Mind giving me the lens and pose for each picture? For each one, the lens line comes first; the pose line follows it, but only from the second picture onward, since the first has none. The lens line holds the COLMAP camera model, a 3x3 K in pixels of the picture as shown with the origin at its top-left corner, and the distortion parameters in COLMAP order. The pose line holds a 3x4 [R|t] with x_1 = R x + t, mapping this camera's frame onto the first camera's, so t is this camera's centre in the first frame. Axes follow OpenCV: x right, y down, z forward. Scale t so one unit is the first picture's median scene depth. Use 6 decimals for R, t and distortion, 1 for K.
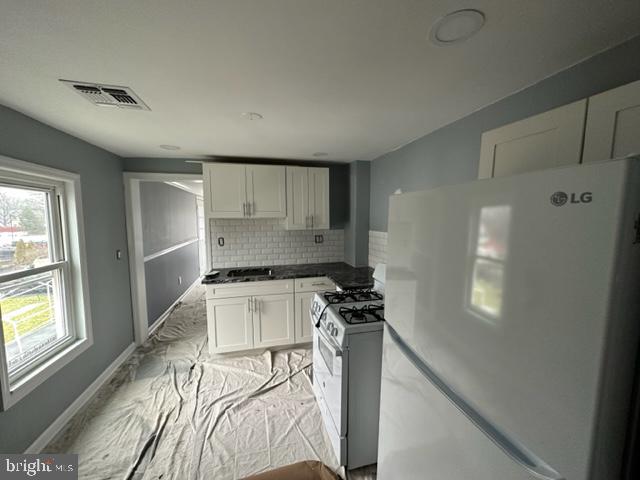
lens RADIAL K [[254.0, 0, 318.2], [0, 254.0, 237.8], [0, 0, 1]] dist [-0.003377, 0.000411]
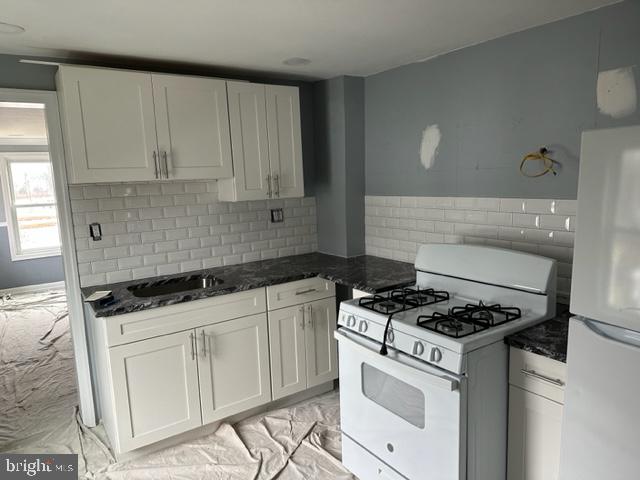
lens RADIAL K [[447.6, 0, 307.2], [0, 447.6, 238.3], [0, 0, 1]] dist [0.051793, -0.065925]
pose [[0.941683, -0.076102, 0.327783, -0.316514], [0.061489, 0.996606, 0.054733, 0.006201], [-0.330836, -0.031386, 0.943166, 0.044051]]
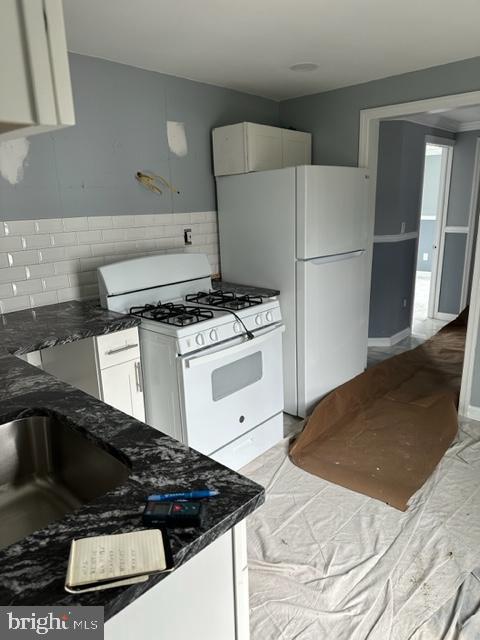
lens RADIAL K [[447.6, 0, 245.0], [0, 447.6, 321.4], [0, 0, 1]] dist [0.051793, -0.065925]
pose [[-0.558400, -0.206232, 0.803528, -0.638326], [0.096799, 0.945791, 0.310014, -0.057616], [-0.823905, 0.250893, -0.508167, 1.052356]]
